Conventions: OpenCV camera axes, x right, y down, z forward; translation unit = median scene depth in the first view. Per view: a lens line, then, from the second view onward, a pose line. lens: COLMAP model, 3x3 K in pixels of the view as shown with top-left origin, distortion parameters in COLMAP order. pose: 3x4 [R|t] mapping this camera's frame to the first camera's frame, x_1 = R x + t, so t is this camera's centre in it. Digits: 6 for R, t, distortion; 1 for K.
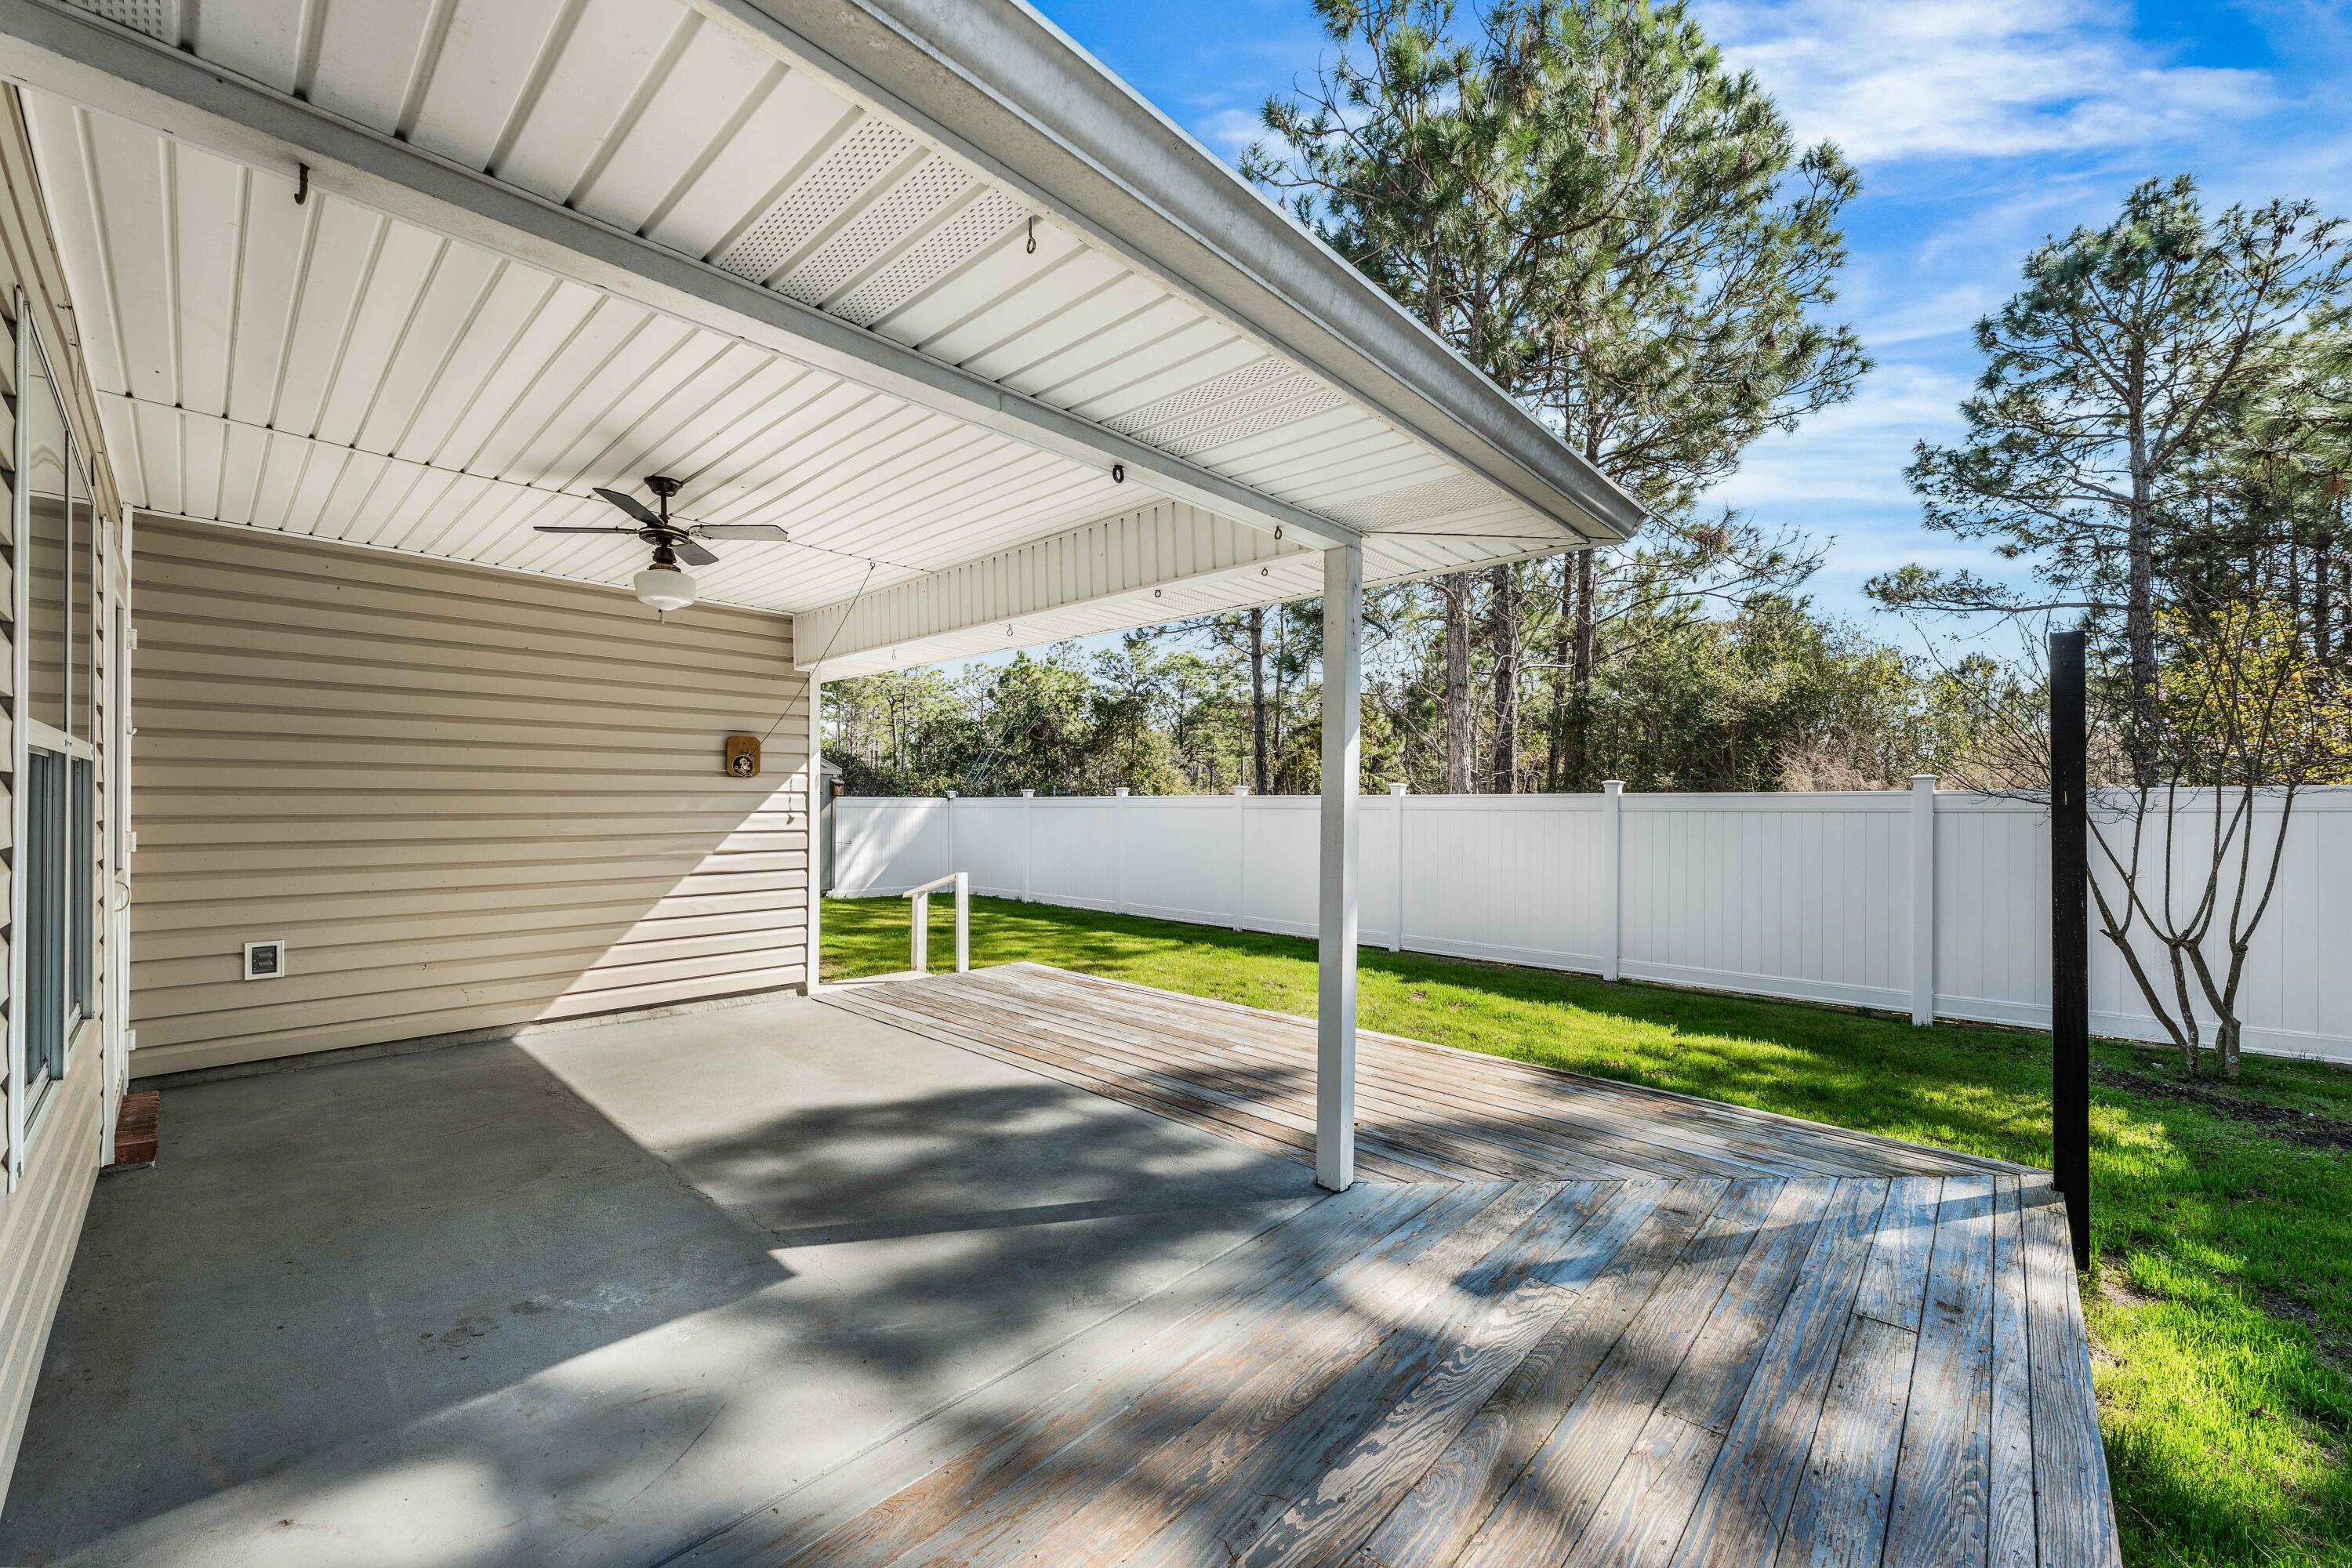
lens RADIAL K [[906.4, 0, 1174.8], [0, 906.4, 794.8], [0, 0, 1]] dist [-0.000317, 0.000044]
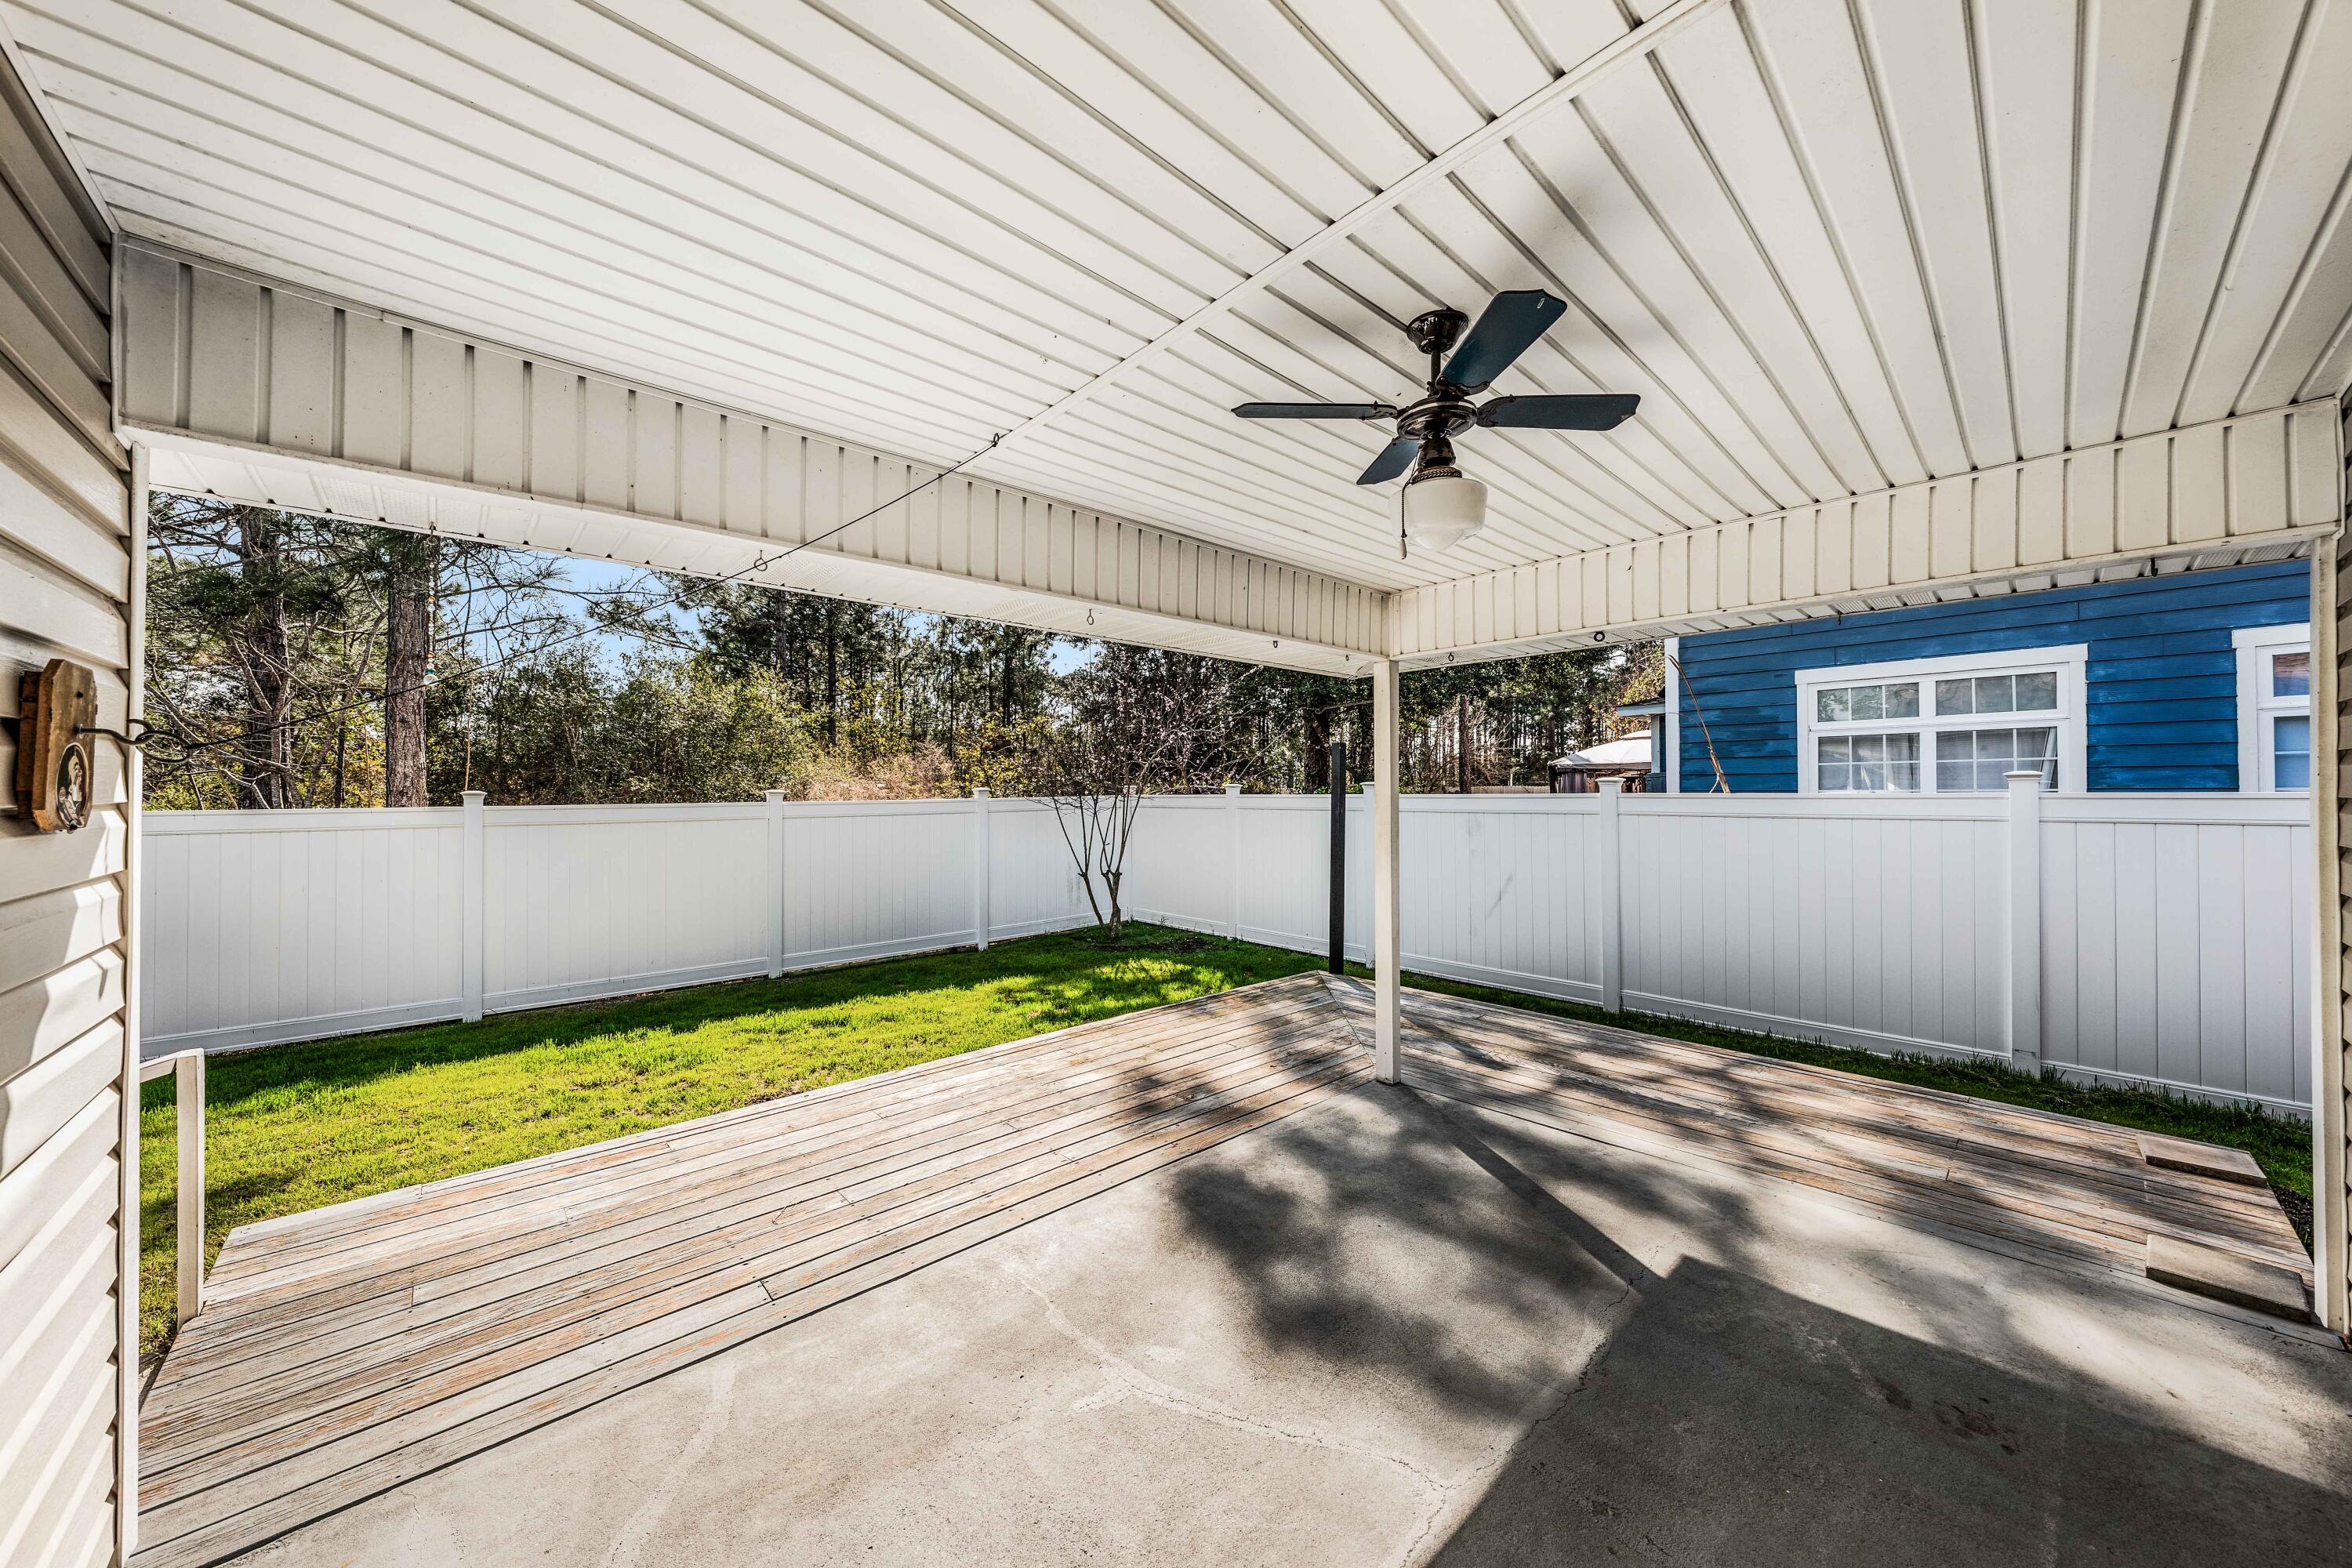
lens RADIAL K [[806.5, 0, 1195.2], [0, 806.5, 779.0], [0, 0, 1]] dist [-0.000999, -0.000174]
pose [[0.073550, 0.008527, 0.997255, -1.122850], [-0.002513, 0.999962, -0.008365, -0.055625], [-0.997288, -0.001891, 0.073569, 1.158543]]
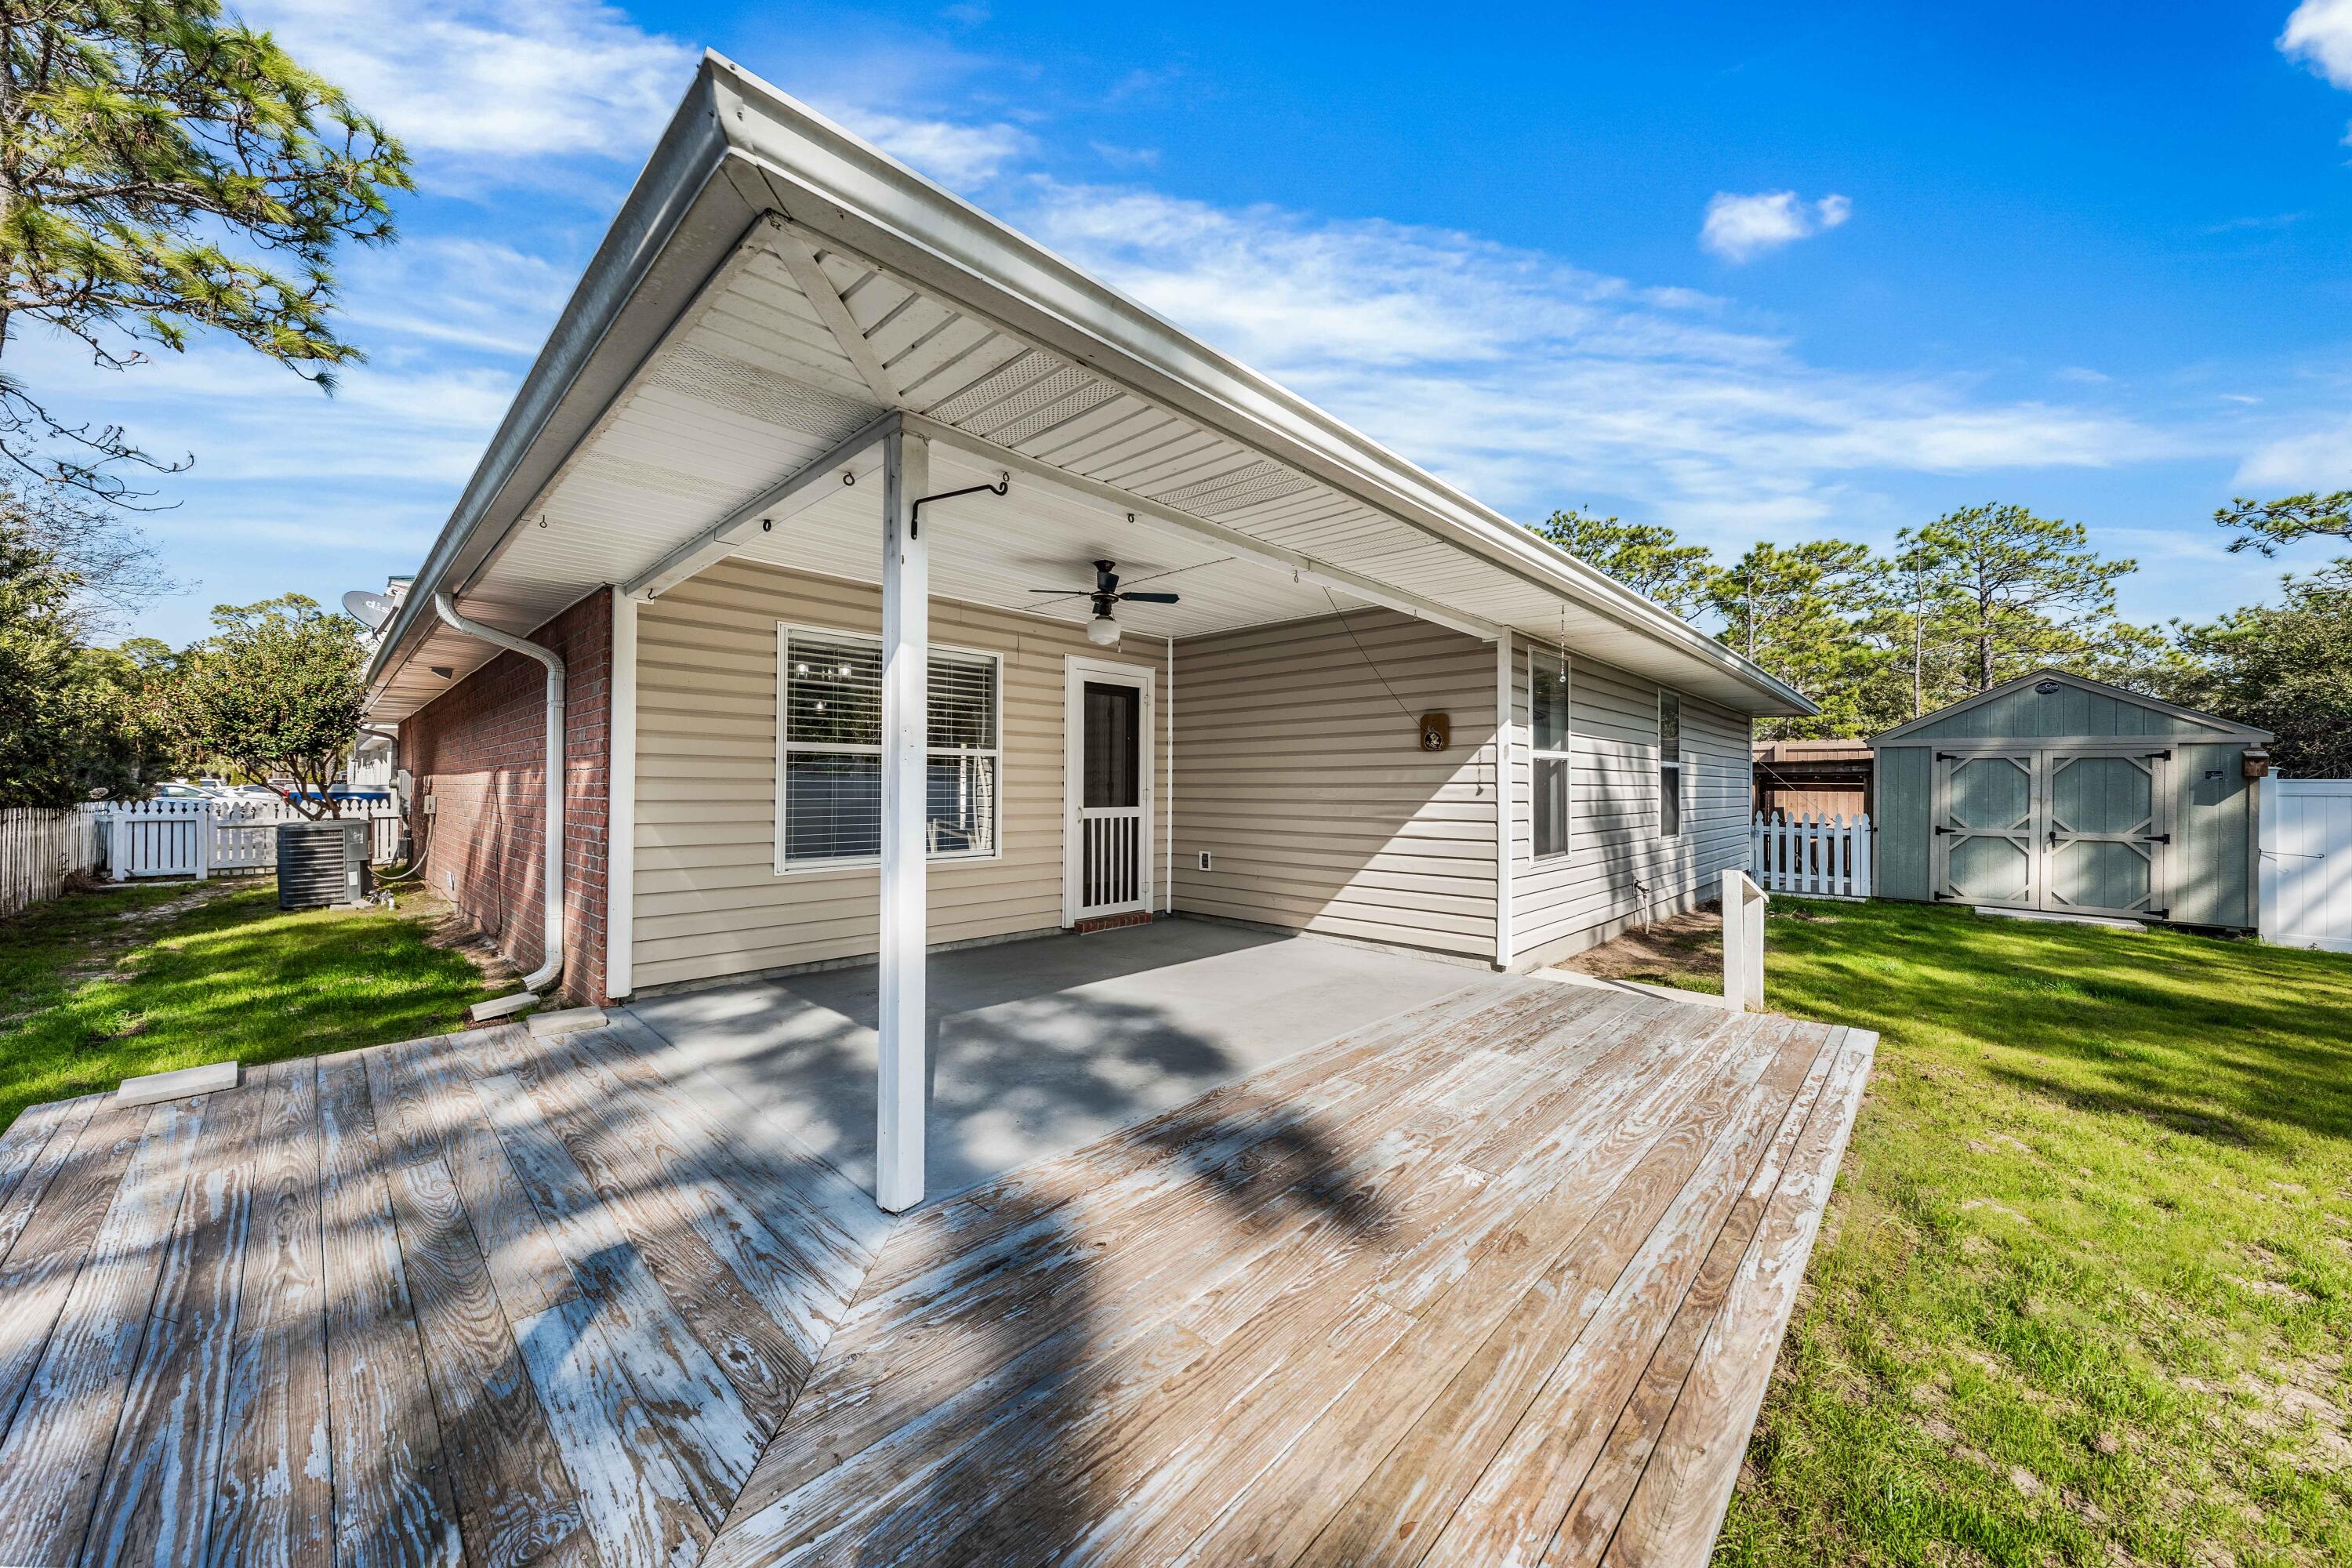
lens RADIAL K [[825.6, 0, 1176.0], [0, 825.6, 784.0], [0, 0, 1]] dist [-0.010335, -0.000127]
pose [[-0.013383, -0.011378, -0.999846, 0.878264], [-0.000134, 0.999935, -0.011377, 0.052935], [0.999910, -0.000018, -0.013383, 1.197629]]
